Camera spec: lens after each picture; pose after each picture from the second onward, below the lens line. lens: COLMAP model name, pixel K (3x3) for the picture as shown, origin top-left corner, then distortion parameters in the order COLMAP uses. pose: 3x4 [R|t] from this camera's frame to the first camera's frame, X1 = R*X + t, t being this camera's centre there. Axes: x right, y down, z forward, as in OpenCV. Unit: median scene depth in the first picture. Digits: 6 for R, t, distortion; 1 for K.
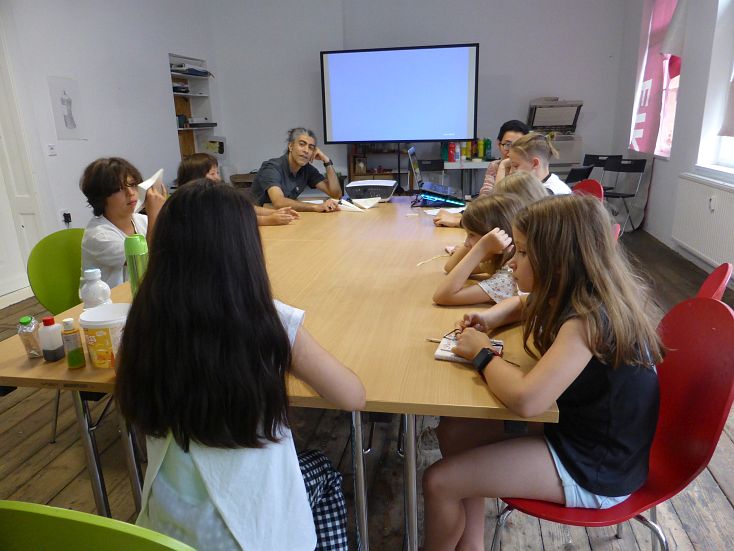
lens RADIAL K [[530.0, 0, 367.0], [0, 530.0, 275.5], [0, 0, 1]] dist [-0.060747, 0.043981]
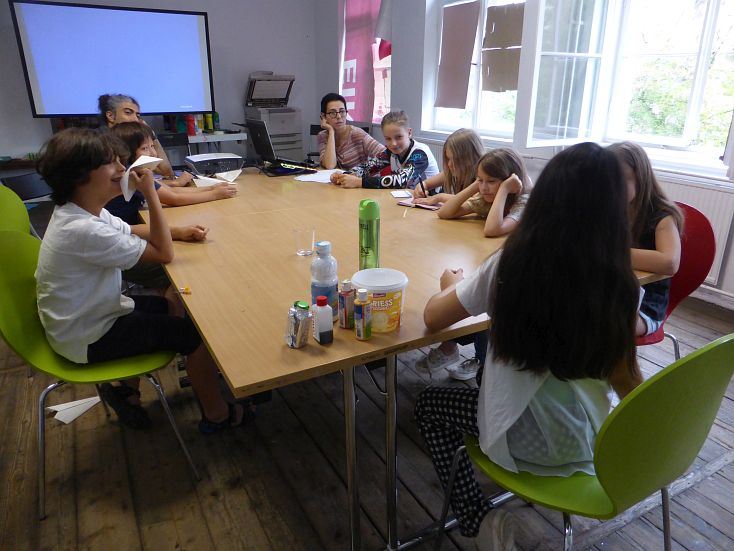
lens RADIAL K [[515.8, 0, 367.0], [0, 515.8, 275.5], [0, 0, 1]] dist [0.001750, 0.002540]
pose [[0.772685, -0.191831, 0.605110, -0.238726], [0.161288, 0.981292, 0.105134, -0.008817], [-0.613958, 0.016361, 0.789169, 0.051317]]
